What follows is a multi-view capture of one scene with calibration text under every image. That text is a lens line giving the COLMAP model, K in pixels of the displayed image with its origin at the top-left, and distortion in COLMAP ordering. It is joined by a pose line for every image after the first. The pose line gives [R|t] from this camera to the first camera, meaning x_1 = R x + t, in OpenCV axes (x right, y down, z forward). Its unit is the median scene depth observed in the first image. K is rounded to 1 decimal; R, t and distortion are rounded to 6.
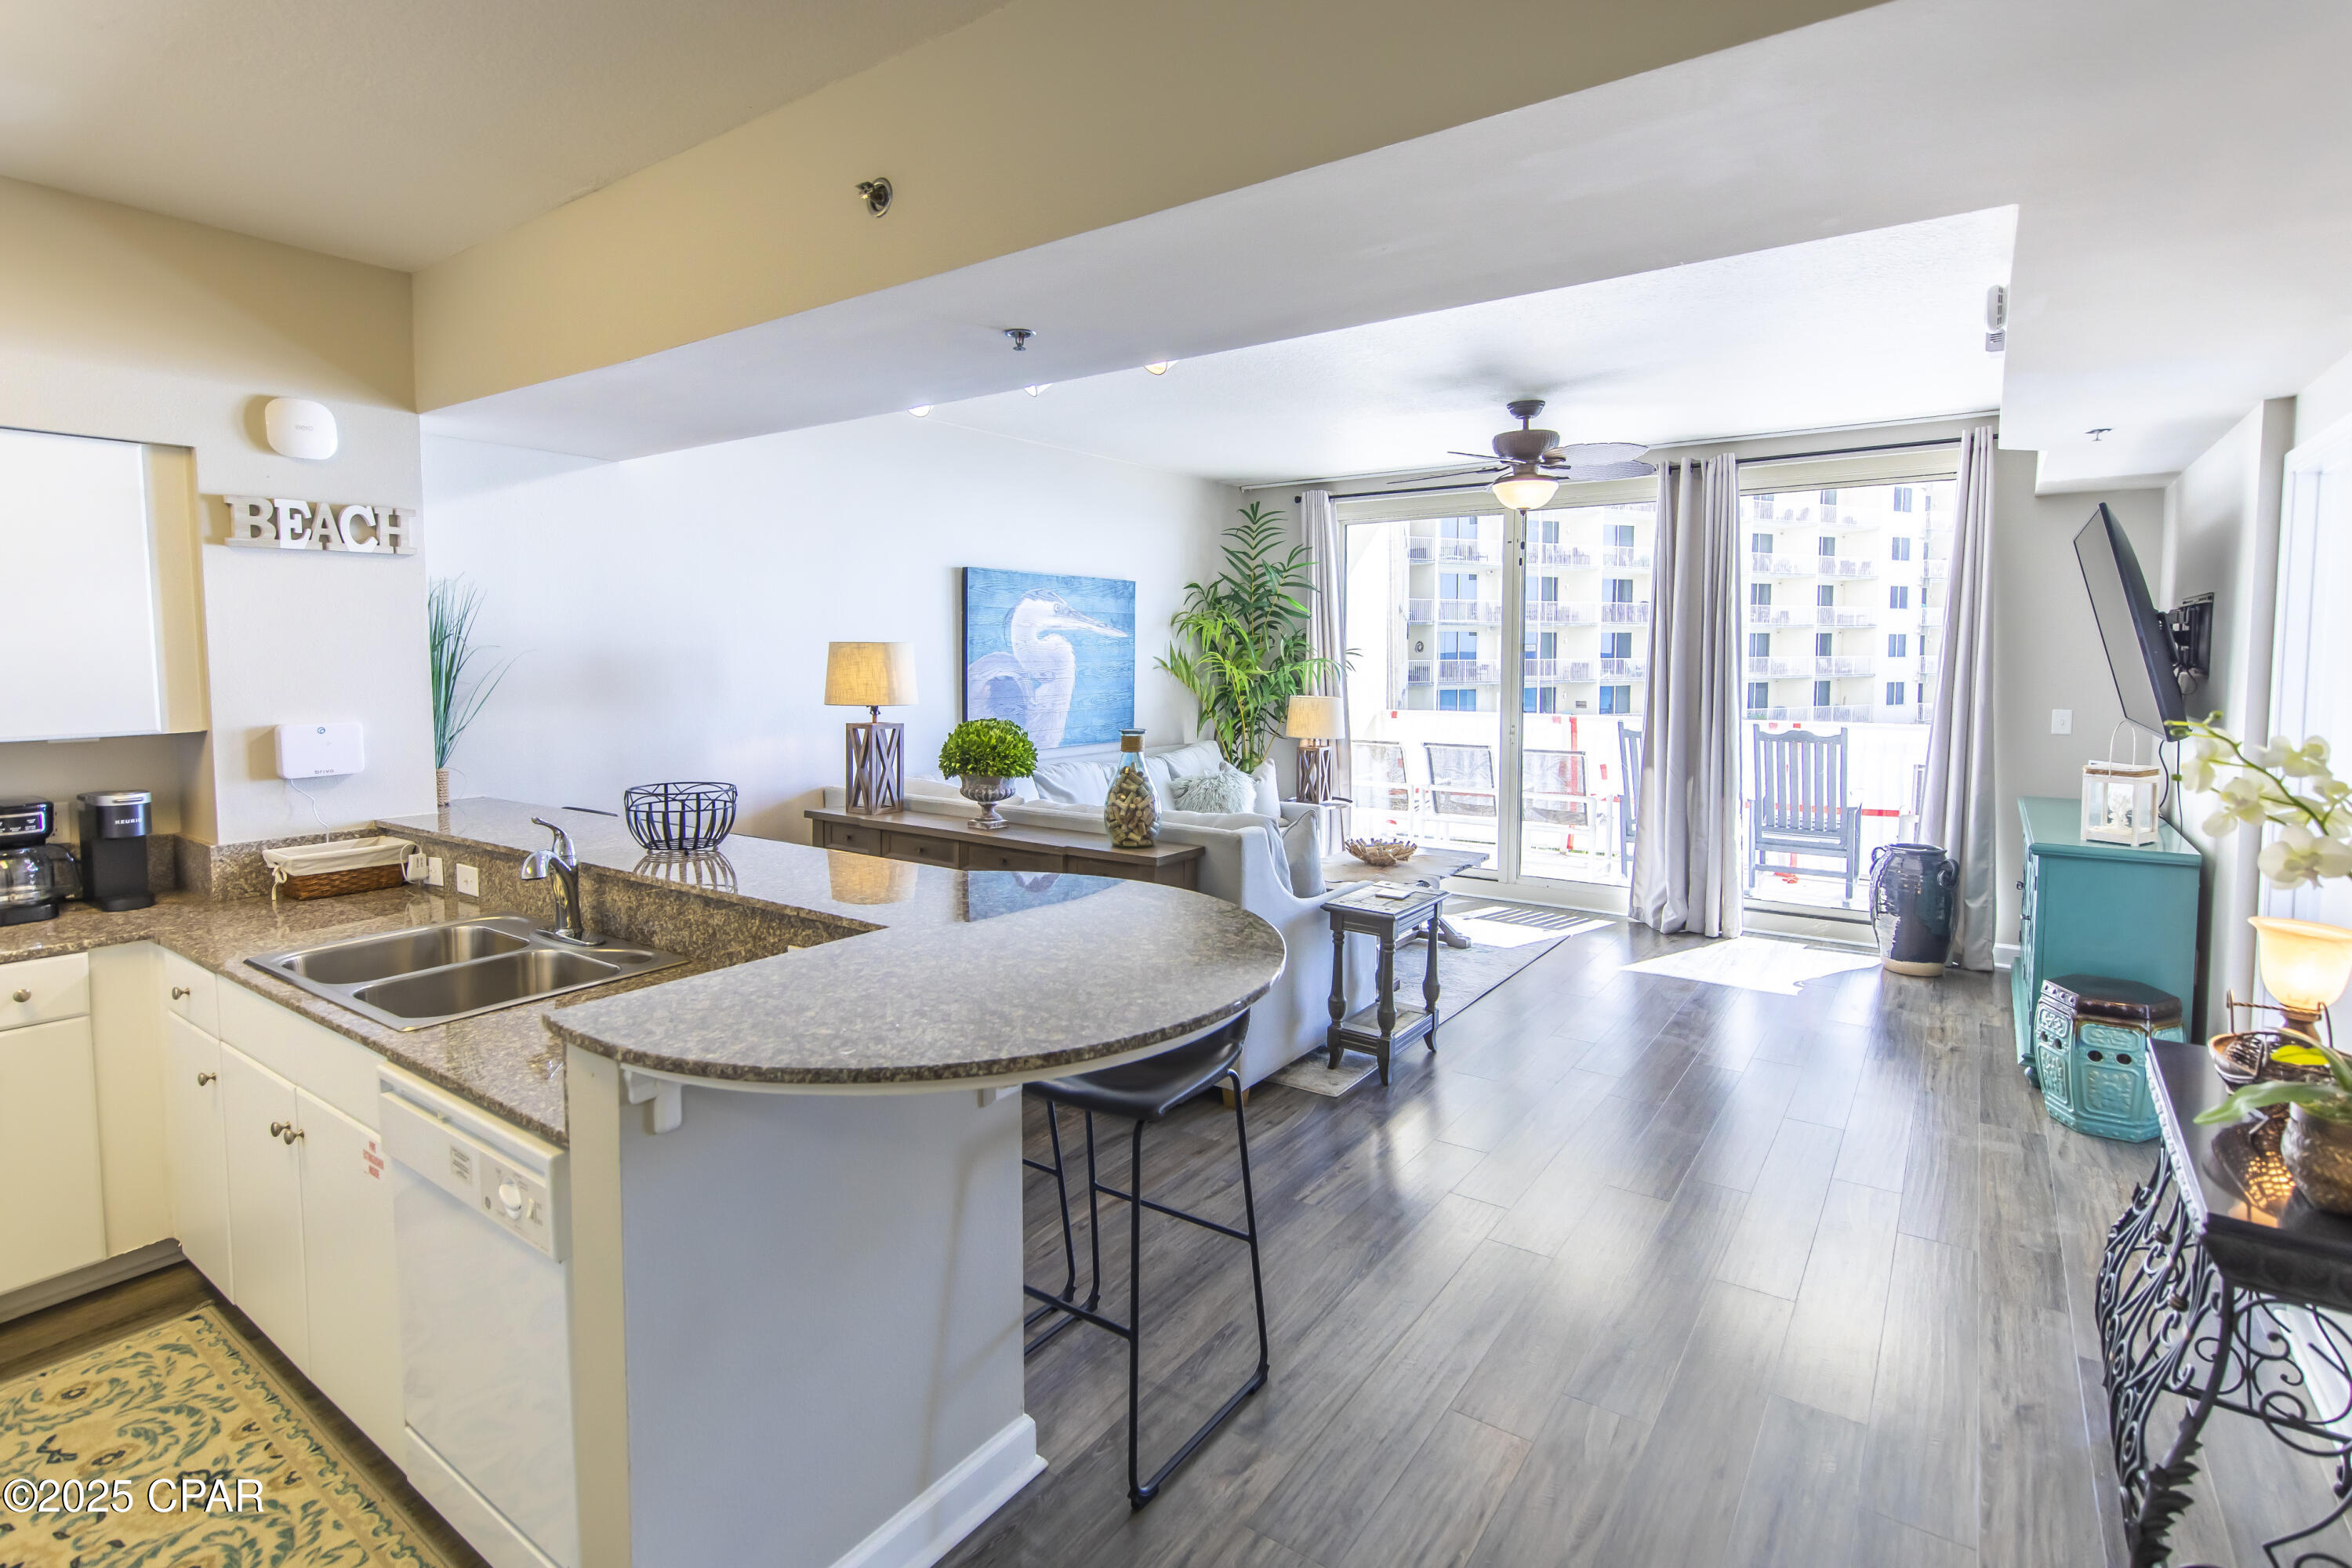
lens RADIAL K [[1128.4, 0, 1184.3], [0, 1128.4, 777.0], [0, 0, 1]] dist [-0.000640, 0.000169]
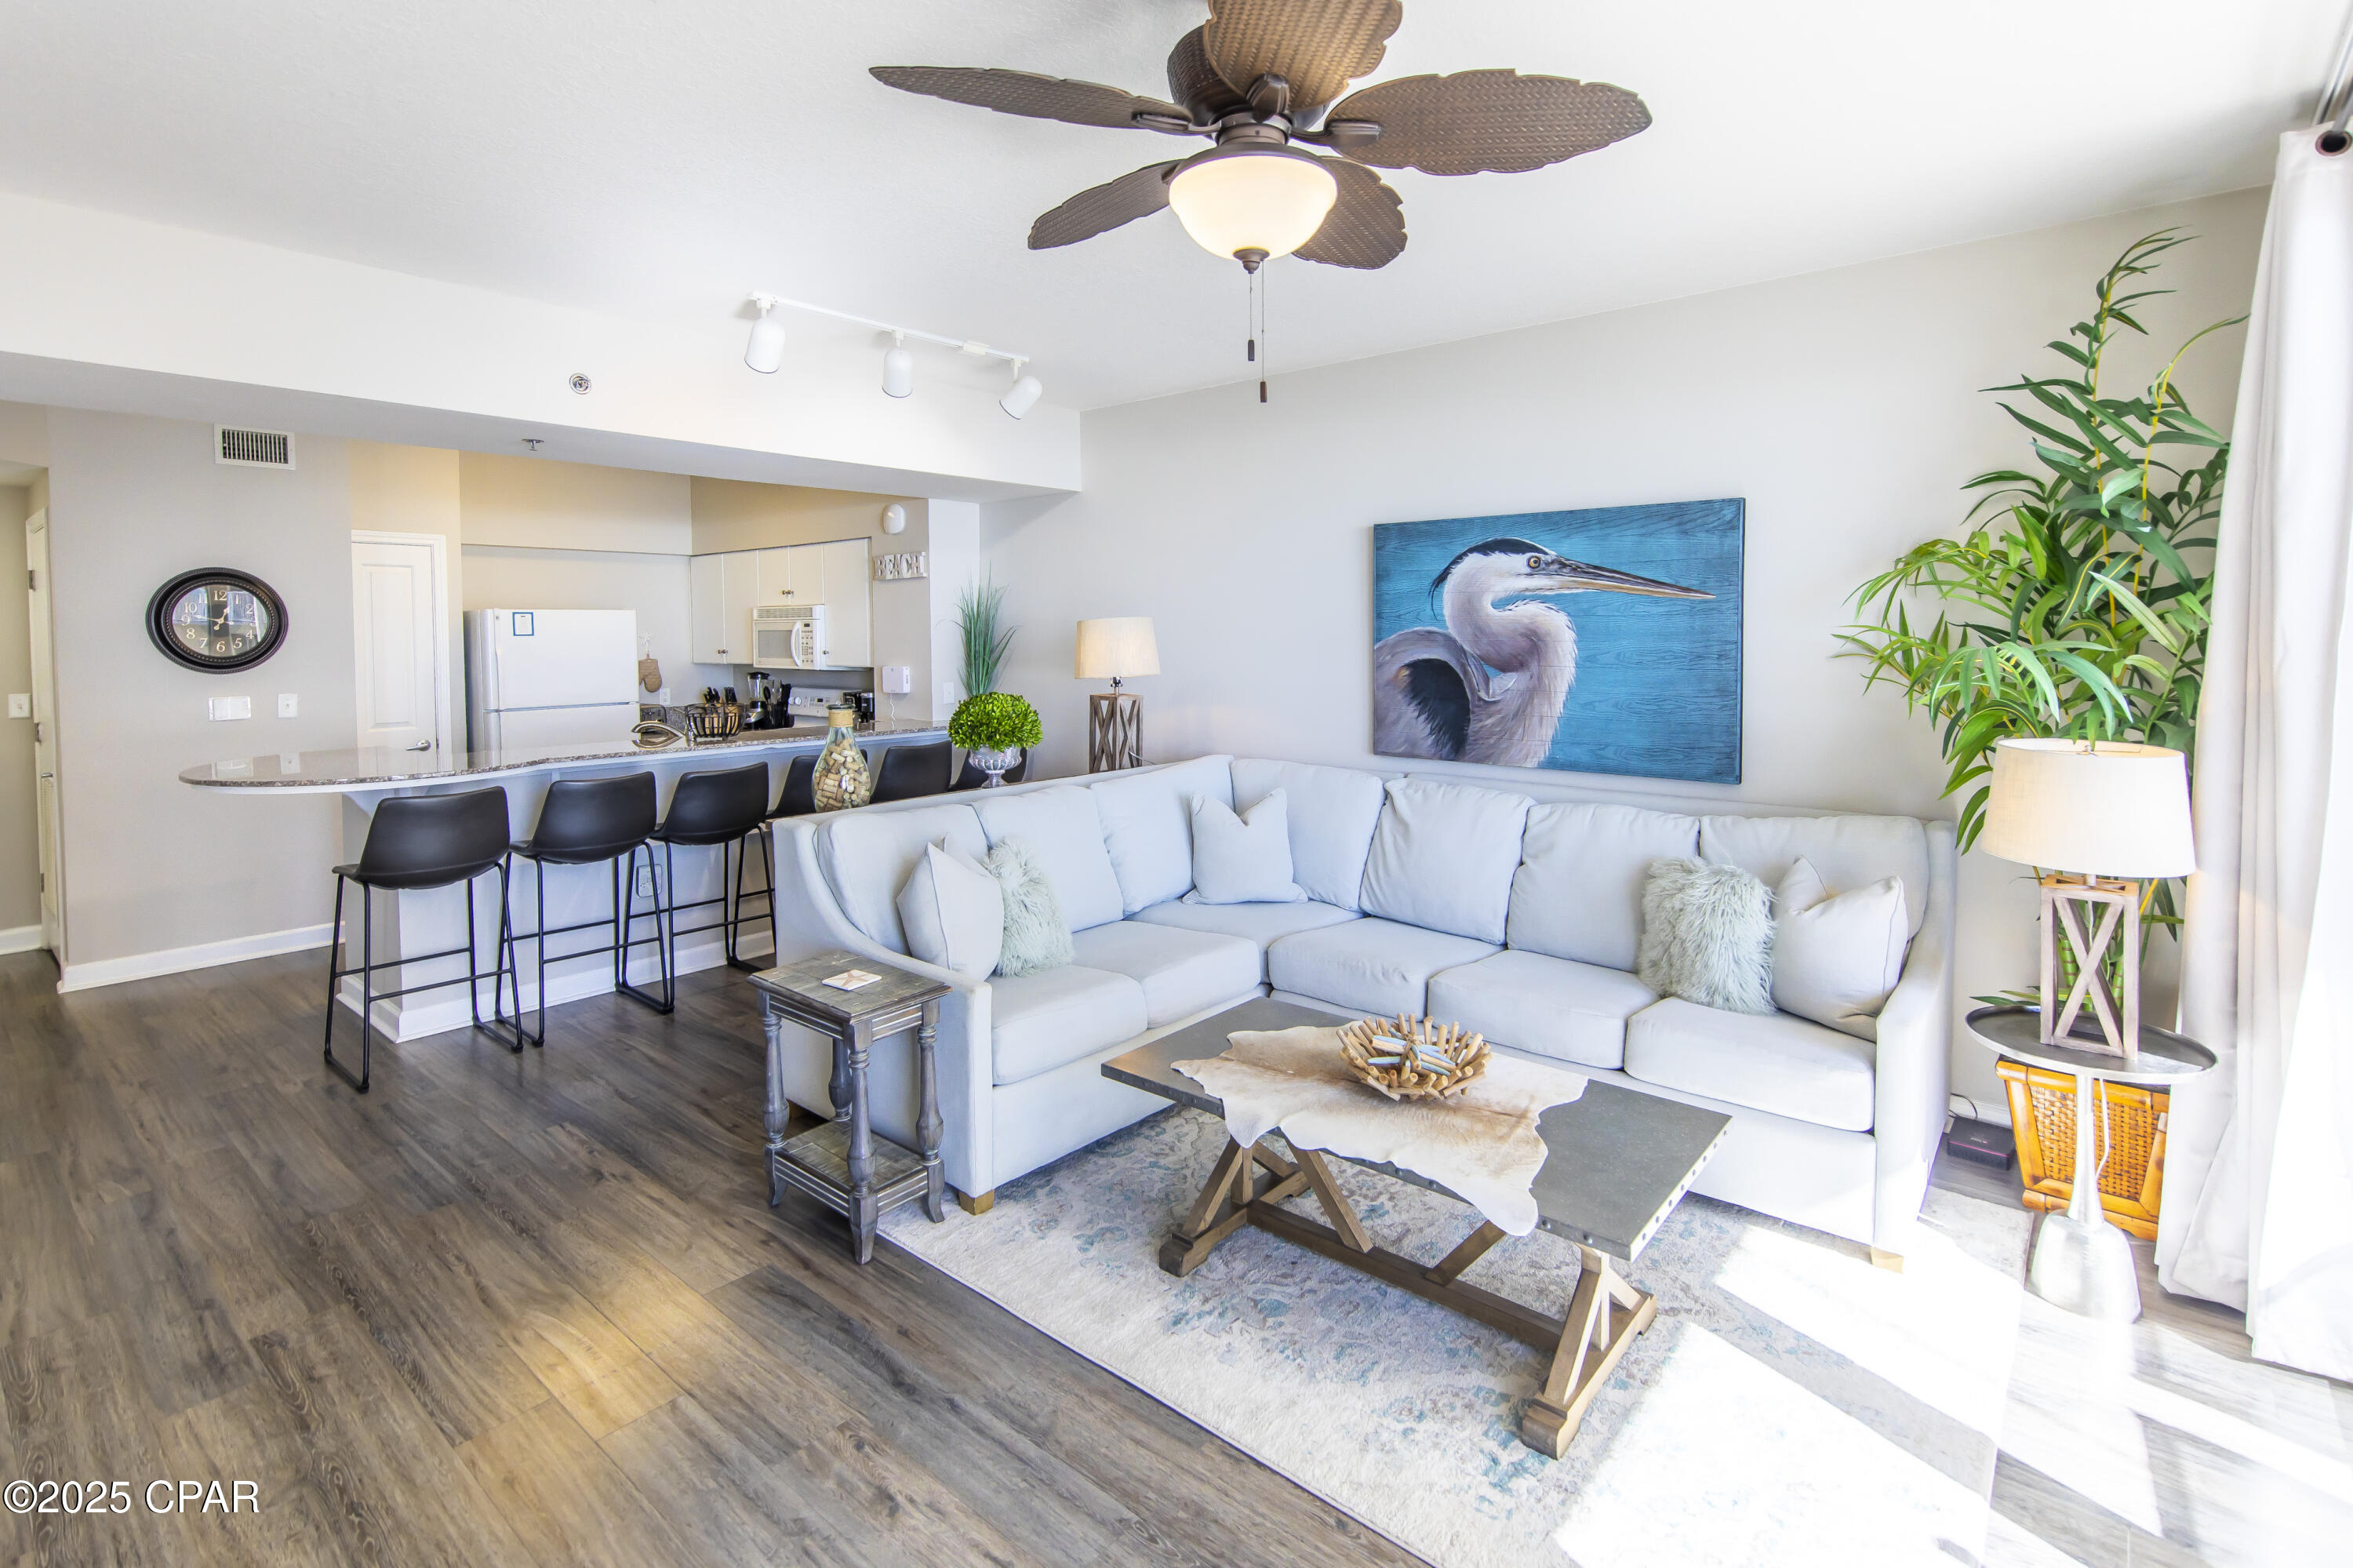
lens RADIAL K [[1092.9, 0, 1138.7], [0, 1092.9, 675.3], [0, 0, 1]] dist [0.000124, 0.002089]
pose [[-0.099805, 0.039465, -0.994224, 0.649671], [-0.106019, 0.993103, 0.050063, -0.103602], [0.989343, 0.110403, -0.094933, 0.958803]]
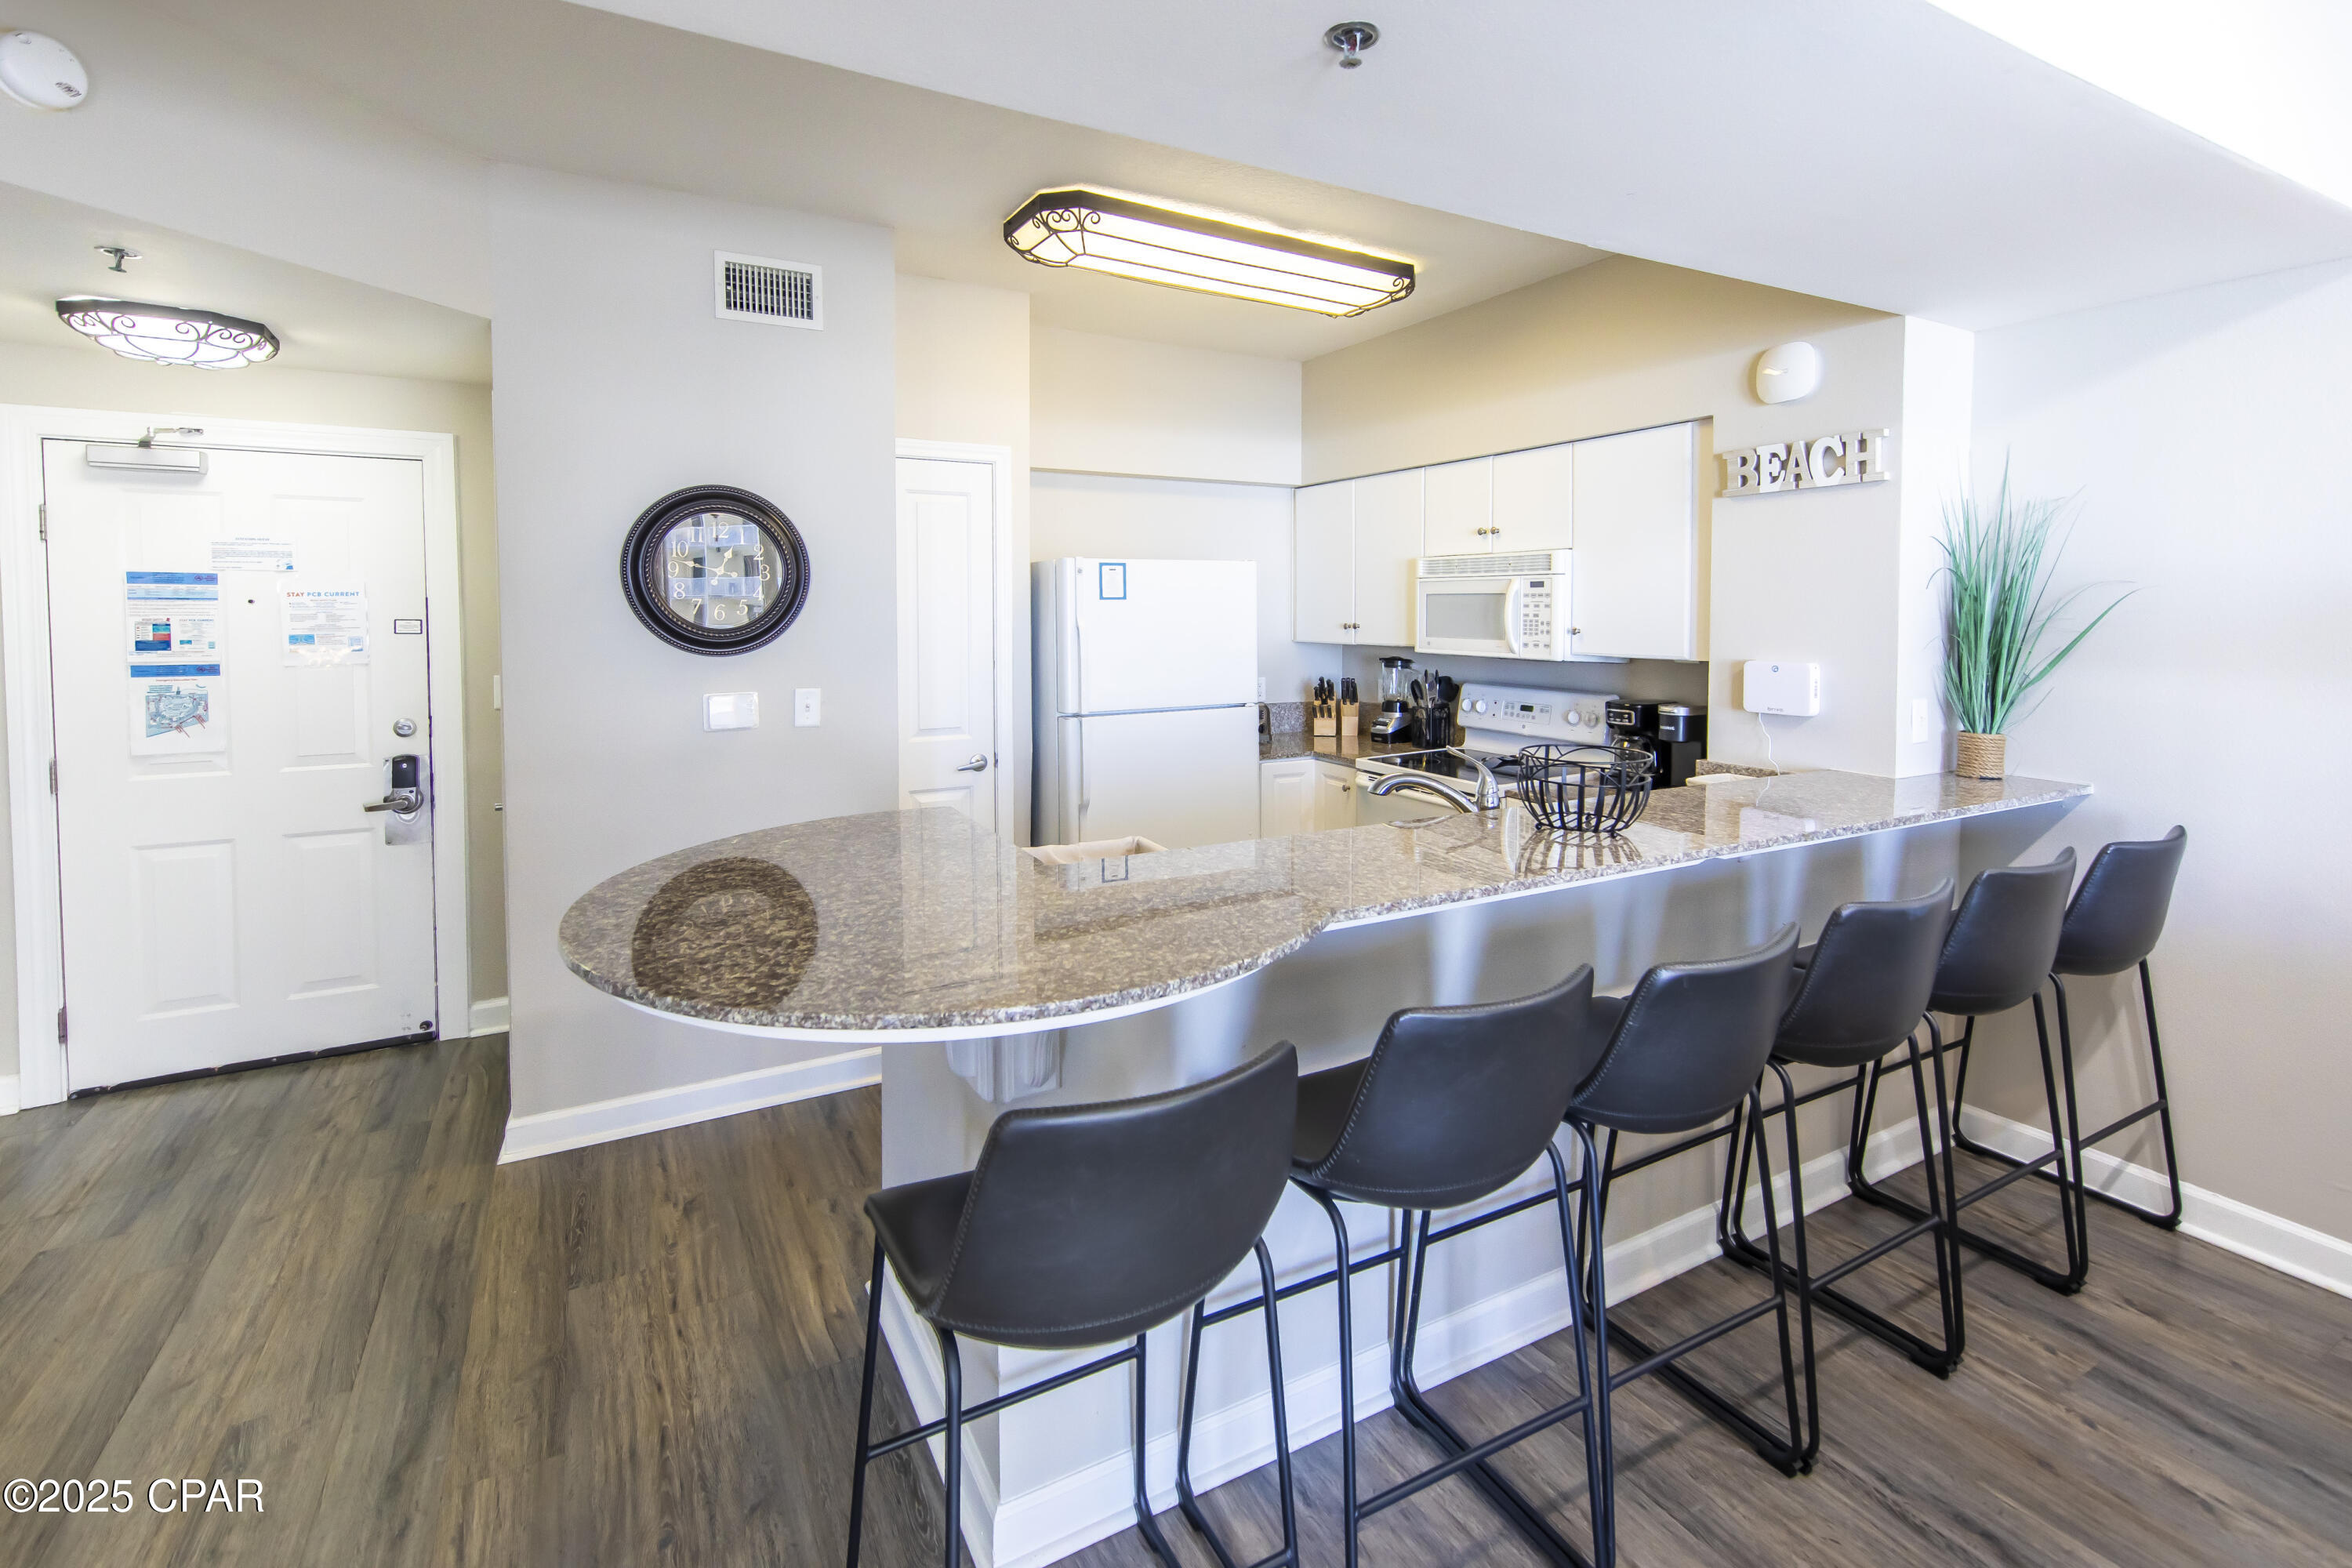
lens RADIAL K [[1046.7, 0, 1133.3], [0, 1046.7, 661.2], [0, 0, 1]] dist [0.009724, -0.000559]
pose [[-0.465087, 0.047294, -0.884001, 0.195743], [-0.099028, 0.989525, 0.105040, -0.053655], [0.879709, 0.136394, -0.455531, 0.548486]]
